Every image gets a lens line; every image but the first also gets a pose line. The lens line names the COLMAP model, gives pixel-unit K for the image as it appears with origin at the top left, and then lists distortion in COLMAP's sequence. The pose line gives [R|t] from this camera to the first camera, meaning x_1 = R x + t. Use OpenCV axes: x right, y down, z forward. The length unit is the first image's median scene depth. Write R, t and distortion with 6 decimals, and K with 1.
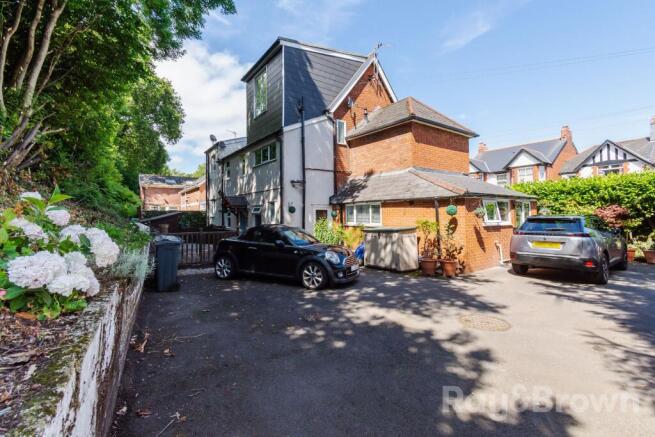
lens RADIAL K [[290.1, 0, 327.5], [0, 290.1, 218.5], [0, 0, 1]] dist [0.000461, 0.000040]
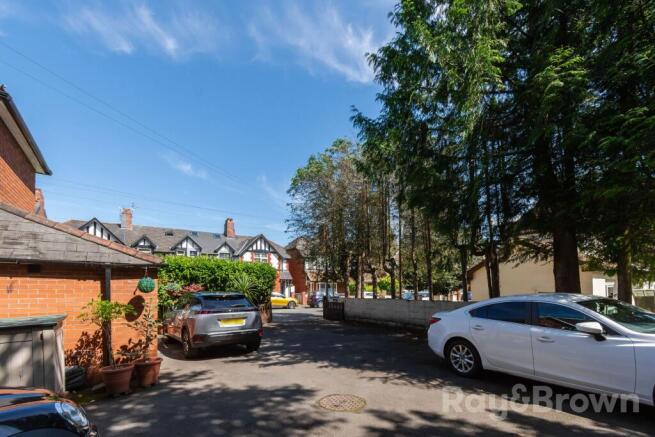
lens RADIAL K [[304.5, 0, 327.5], [0, 304.5, 218.5], [0, 0, 1]] dist [0.029474, 0.000079]
pose [[0.014973, 0.237902, 0.971174, -0.406851], [0.006600, 0.971238, -0.238019, -0.003378], [-0.999866, 0.009974, 0.012972, 0.643951]]
